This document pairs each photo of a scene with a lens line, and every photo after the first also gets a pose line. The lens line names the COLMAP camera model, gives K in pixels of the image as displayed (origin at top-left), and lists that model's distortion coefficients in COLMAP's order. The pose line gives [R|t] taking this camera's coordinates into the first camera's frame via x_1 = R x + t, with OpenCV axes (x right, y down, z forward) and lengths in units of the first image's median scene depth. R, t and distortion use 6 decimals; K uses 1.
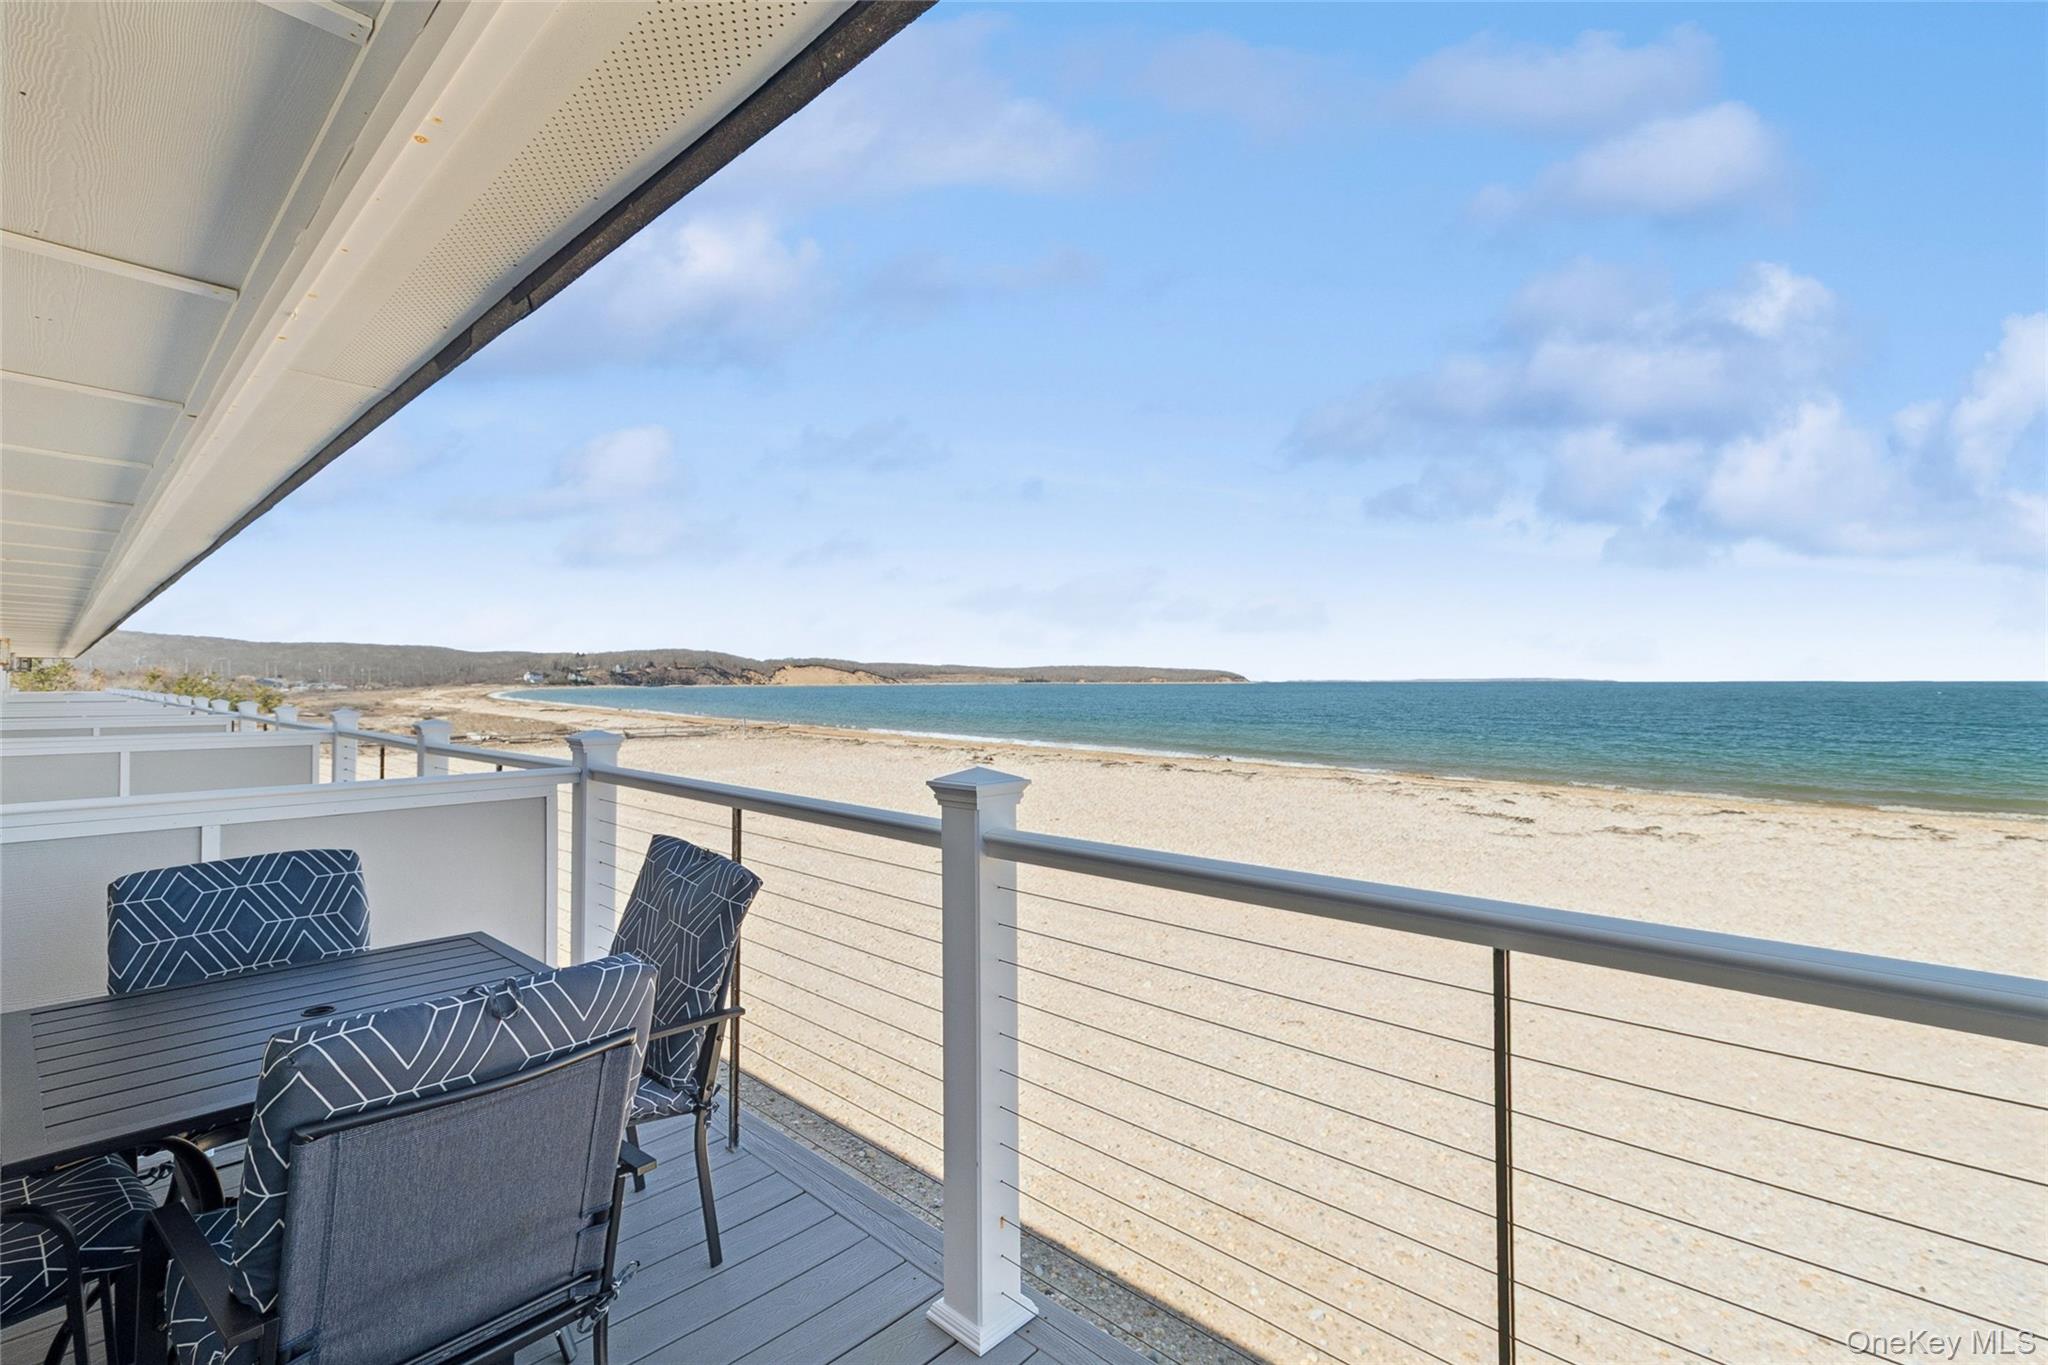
lens RADIAL K [[949.4, 0, 1023.7], [0, 949.4, 681.4], [0, 0, 1]] dist [0.004740, -0.000390]
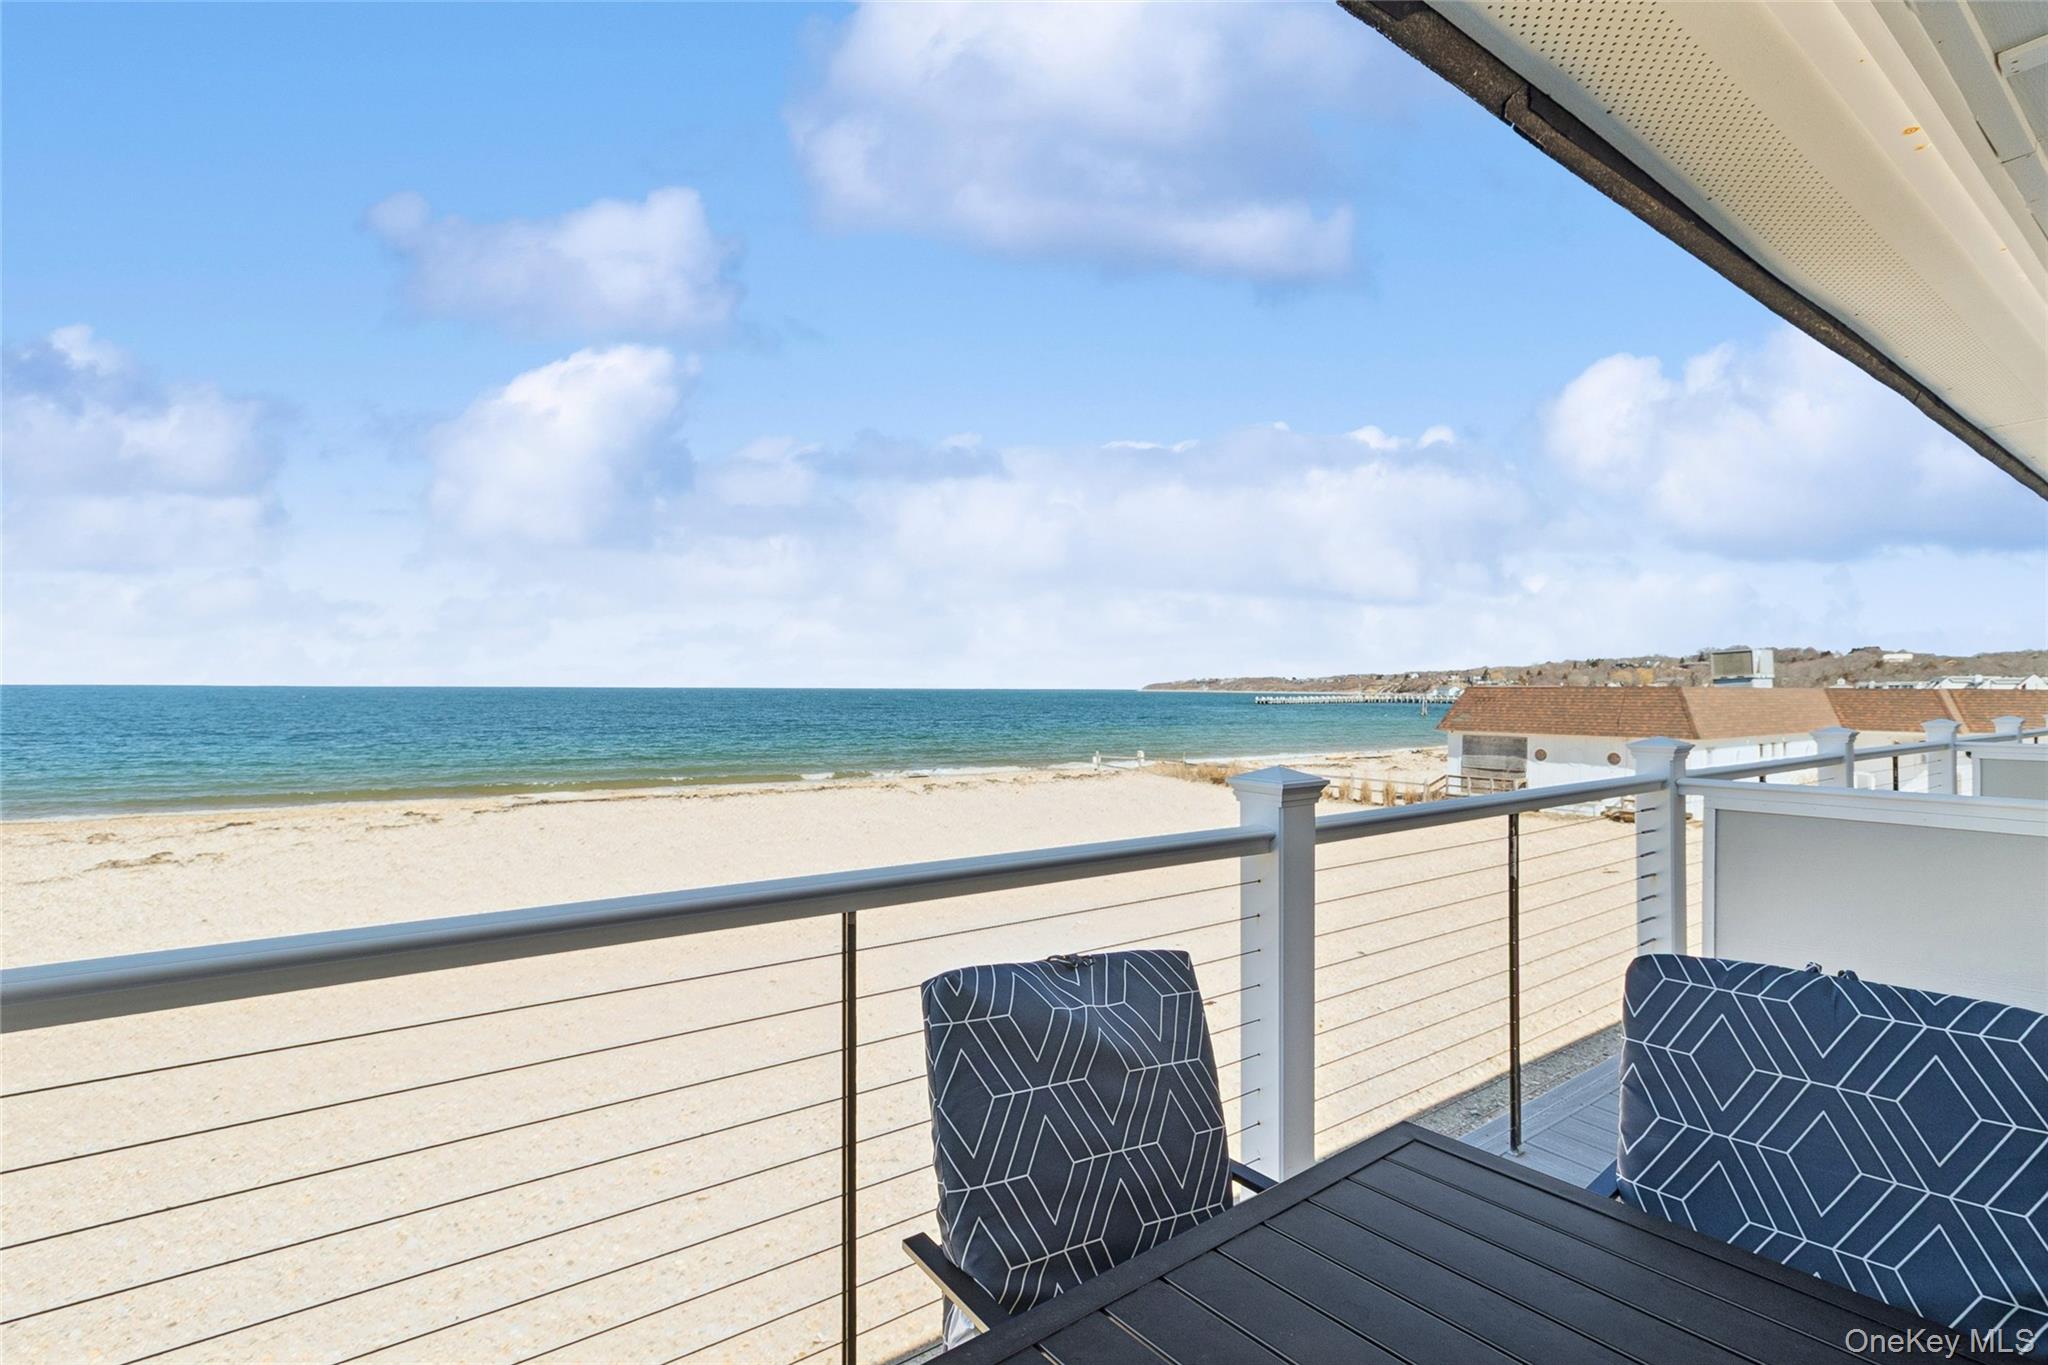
lens RADIAL K [[879.4, 0, 1023.3], [0, 879.4, 679.6], [0, 0, 1]] dist [0.020362, 0.000323]
pose [[0.191836, 0.018332, 0.981256, -0.558079], [-0.002617, 0.999832, -0.018167, 0.006352], [-0.981424, 0.000917, 0.191851, 0.568524]]
